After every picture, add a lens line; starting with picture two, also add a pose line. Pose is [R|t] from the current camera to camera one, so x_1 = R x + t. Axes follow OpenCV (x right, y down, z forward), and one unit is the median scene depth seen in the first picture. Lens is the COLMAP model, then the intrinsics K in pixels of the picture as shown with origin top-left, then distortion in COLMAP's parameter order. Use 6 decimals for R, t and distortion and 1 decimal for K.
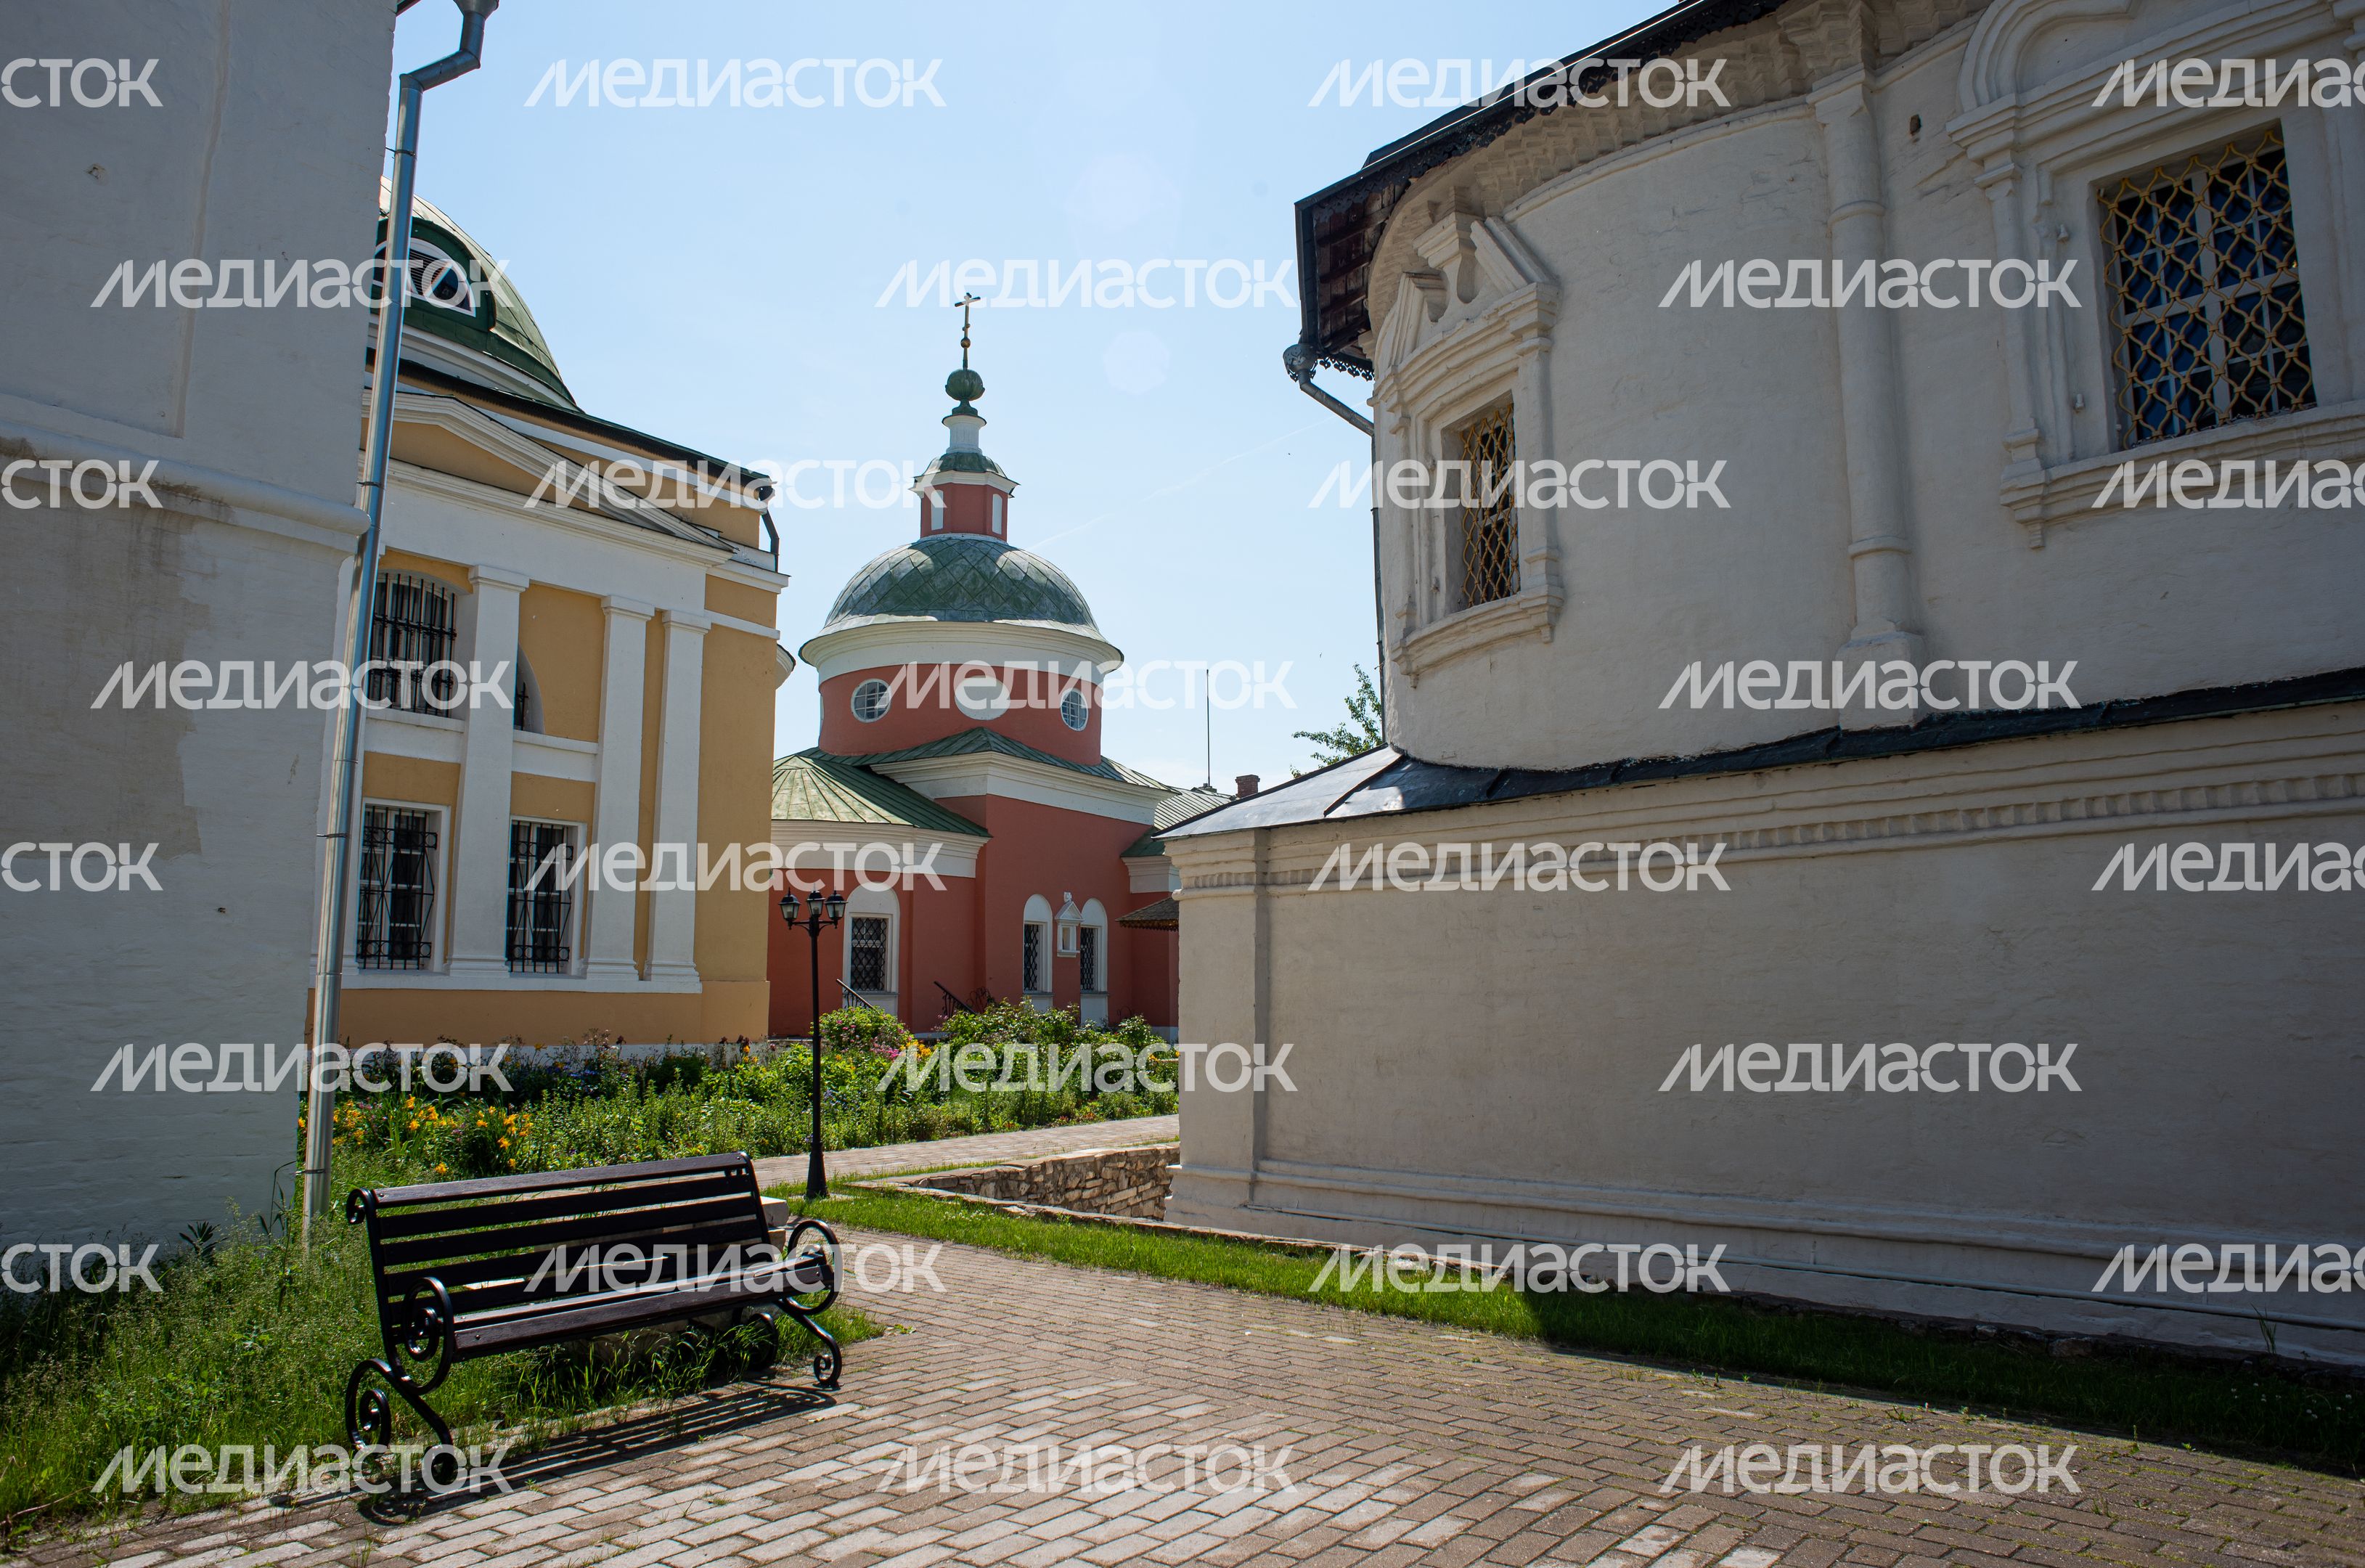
lens RADIAL K [[1627.8, 0, 1182.5], [0, 1627.8, 784.0], [0, 0, 1]] dist [-0.095273, 0.097950]
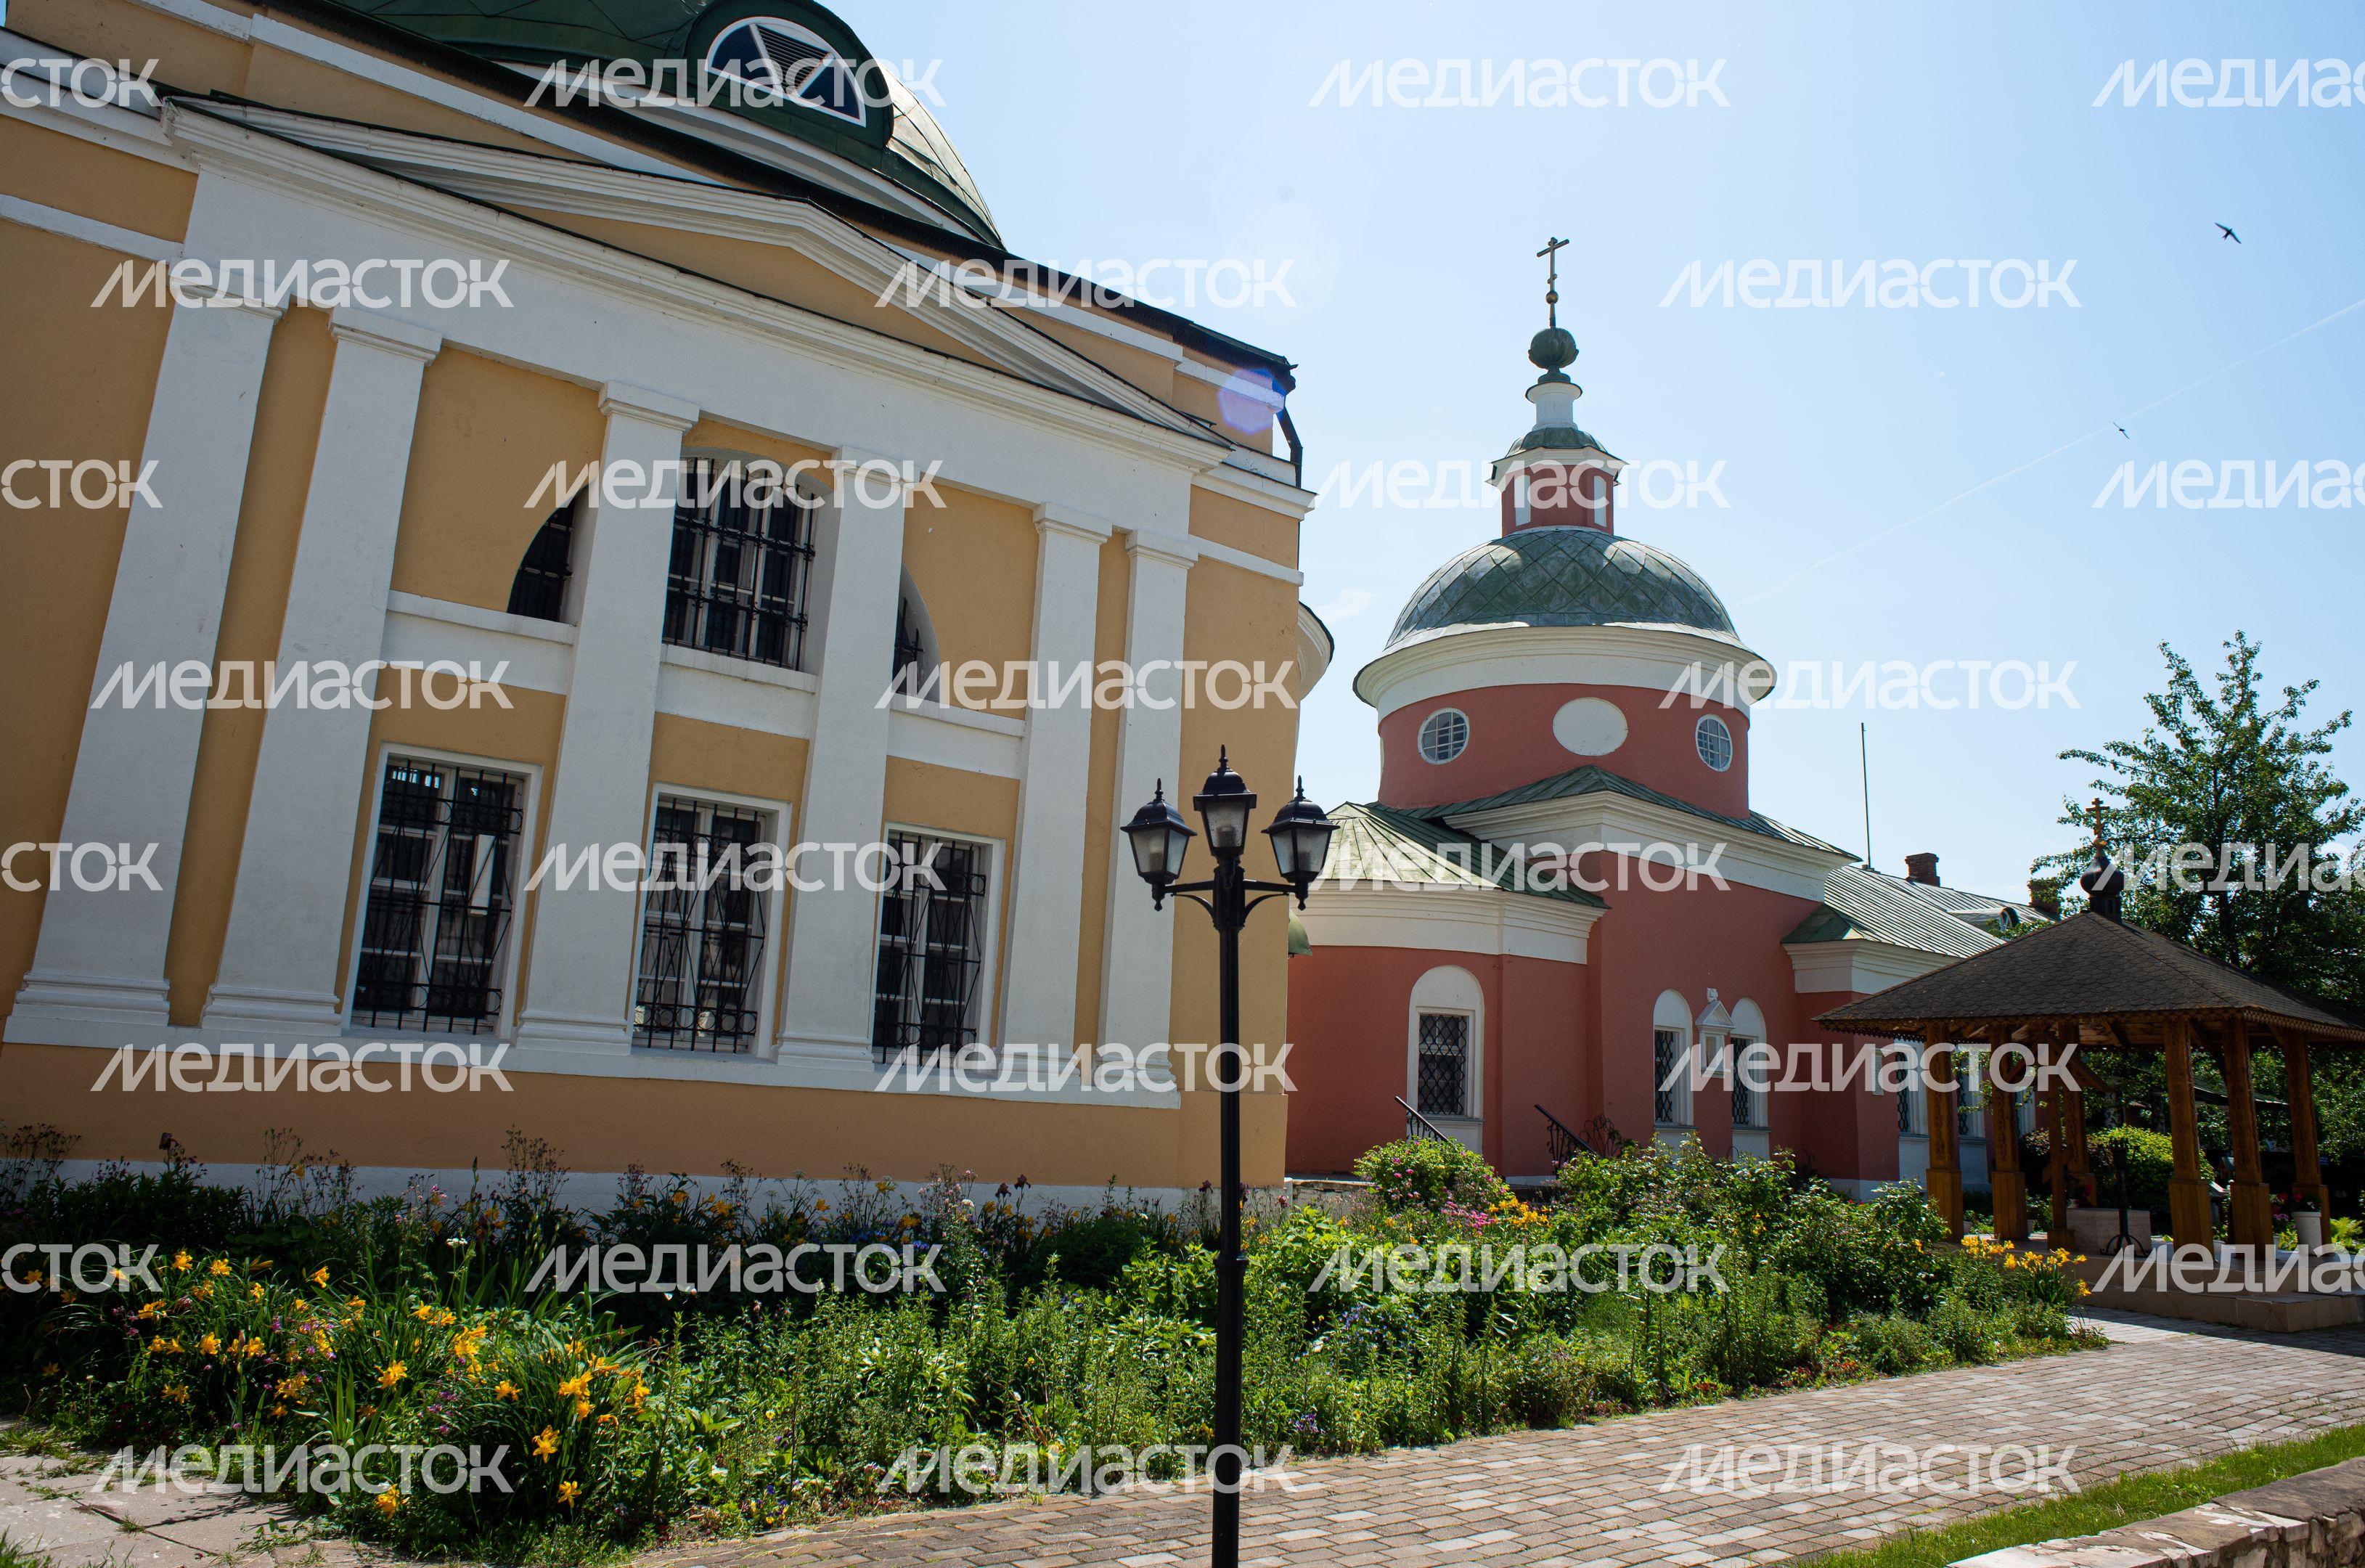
lens RADIAL K [[1627.8, 0, 1182.5], [0, 1627.8, 784.0], [0, 0, 1]] dist [-0.095273, 0.097950]
pose [[0.938463, -0.026414, -0.344369, -0.044036], [0.000366, 0.997147, -0.075487, 0.030706], [0.345381, 0.070715, 0.935795, 0.240791]]
